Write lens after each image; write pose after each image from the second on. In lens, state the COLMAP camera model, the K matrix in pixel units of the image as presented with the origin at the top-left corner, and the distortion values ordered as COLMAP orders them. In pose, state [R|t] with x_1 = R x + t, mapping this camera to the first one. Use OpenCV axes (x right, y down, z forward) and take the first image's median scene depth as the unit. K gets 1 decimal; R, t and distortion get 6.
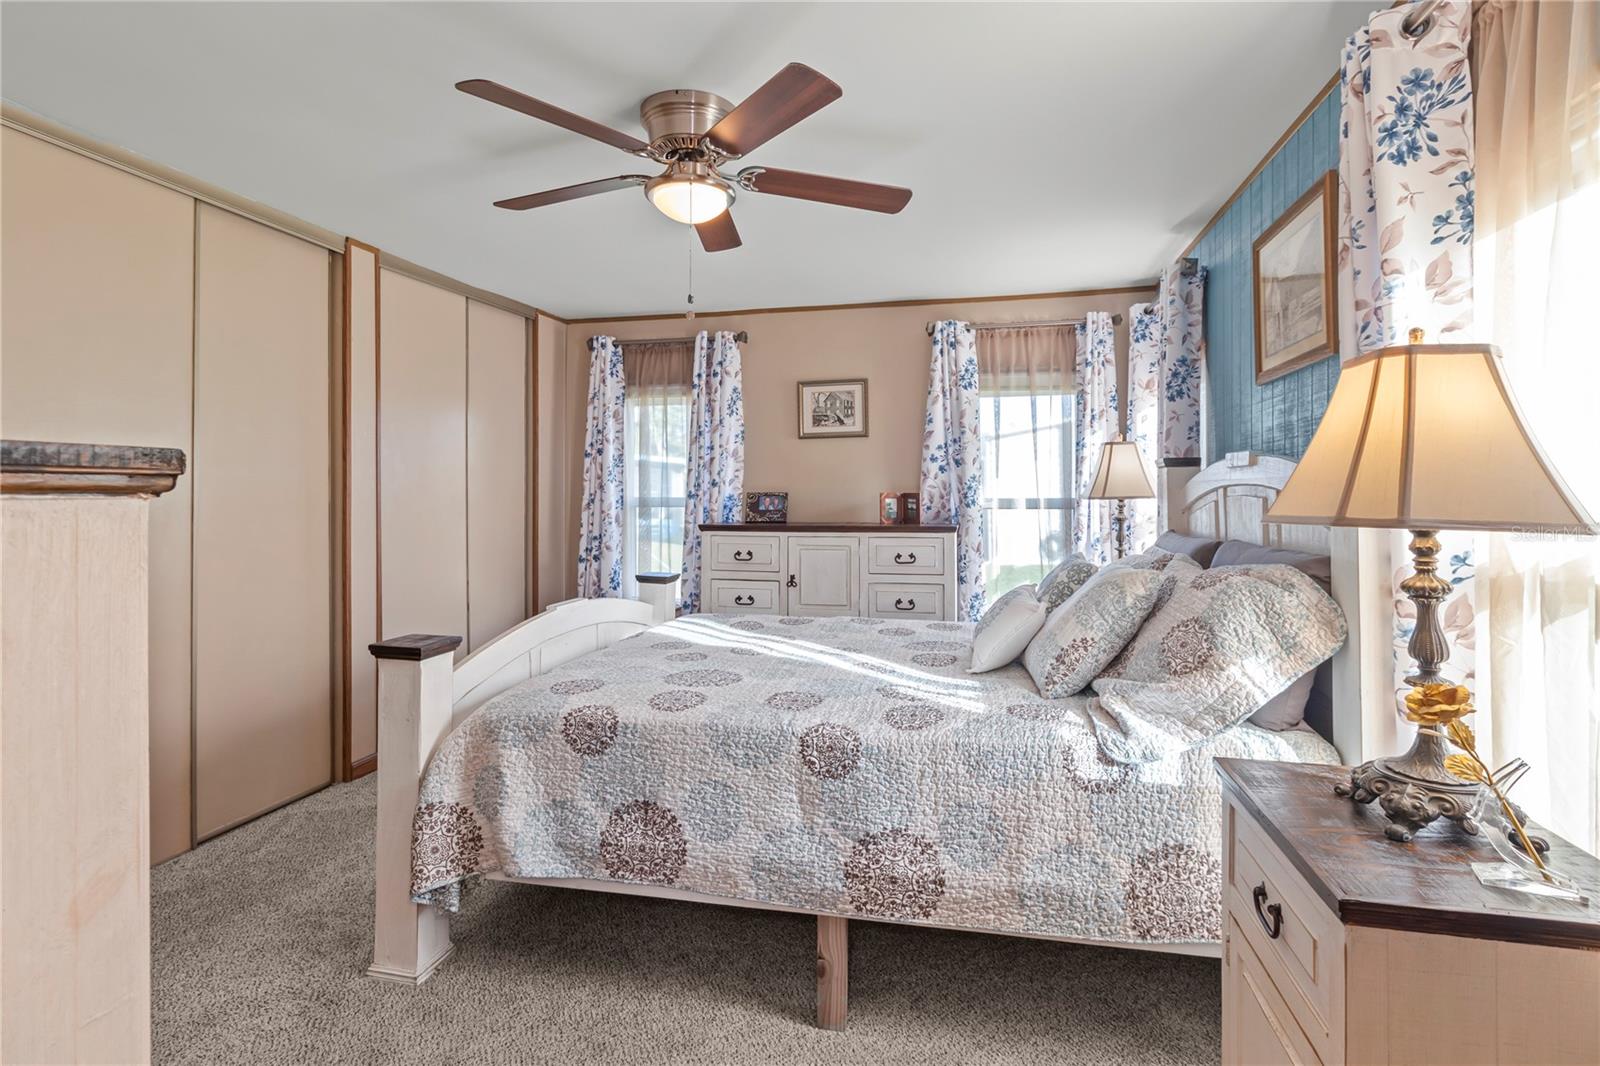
lens RADIAL K [[753.1, 0, 816.6], [0, 753.1, 492.7], [0, 0, 1]] dist [0.001238, 0.000377]
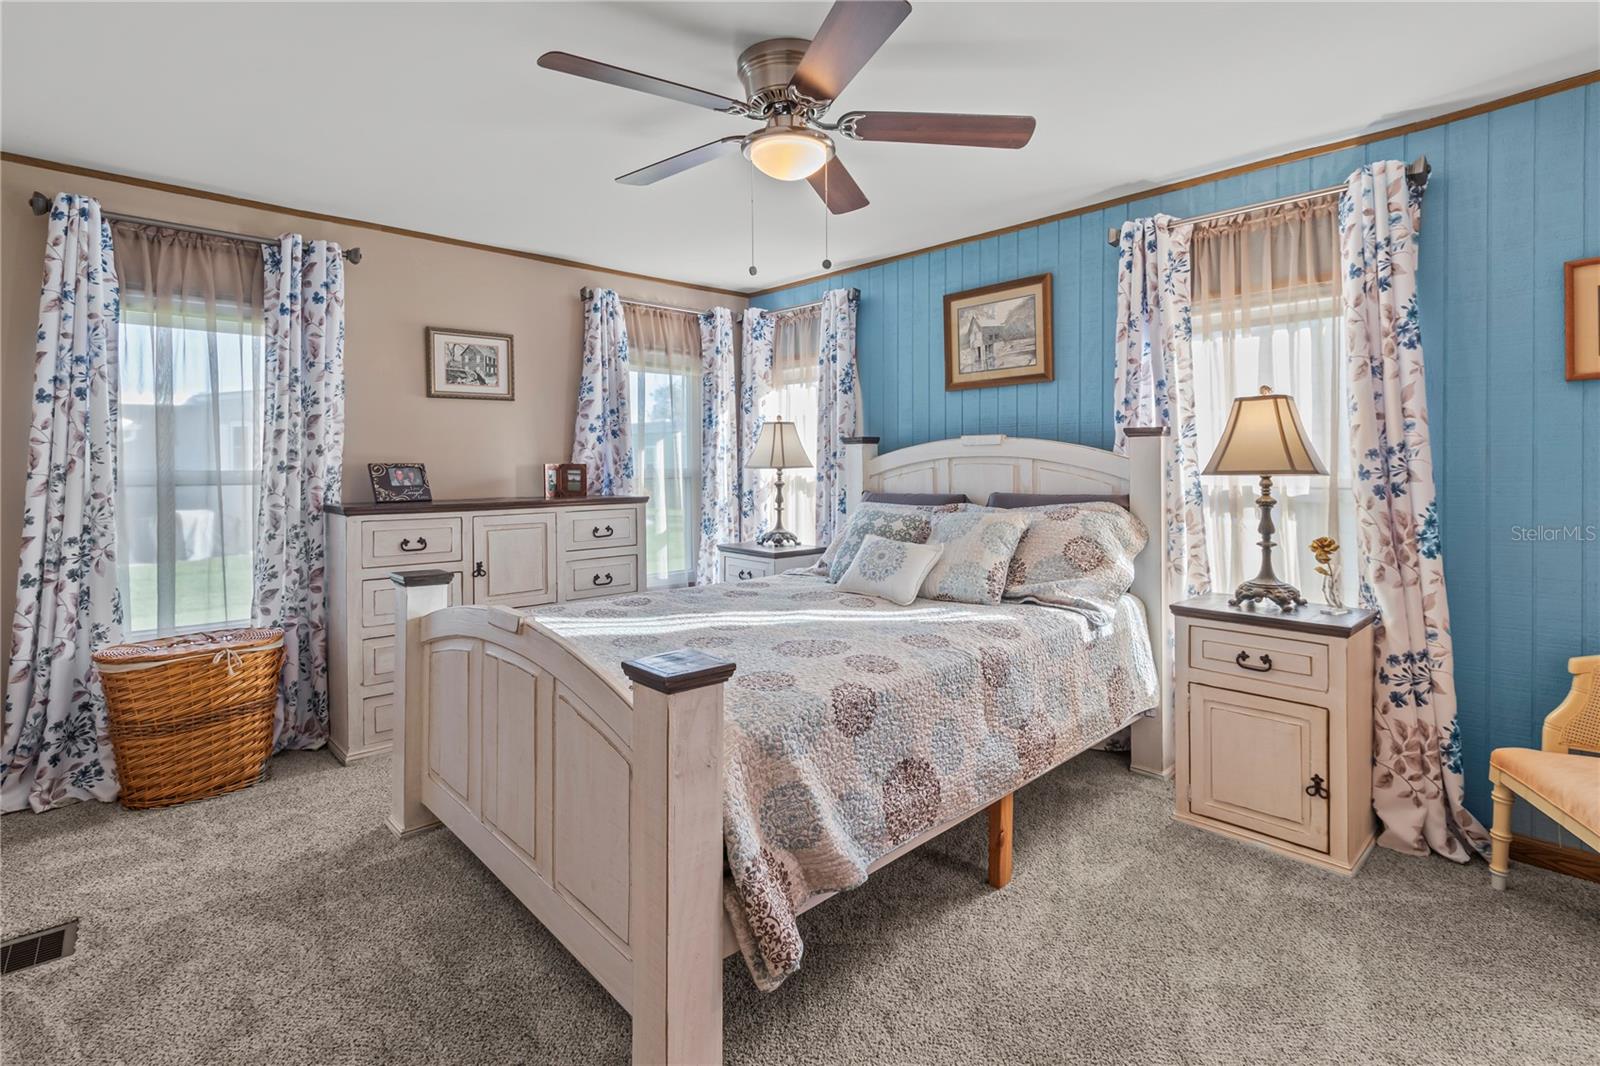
lens RADIAL K [[751.4, 0, 797.8], [0, 751.4, 472.3], [0, 0, 1]] dist [-0.002615, 0.000301]
pose [[0.577466, -0.008358, 0.816372, -0.480948], [0.002881, 0.999962, 0.008199, 0.004047], [-0.816409, -0.002383, 0.577469, 0.223239]]
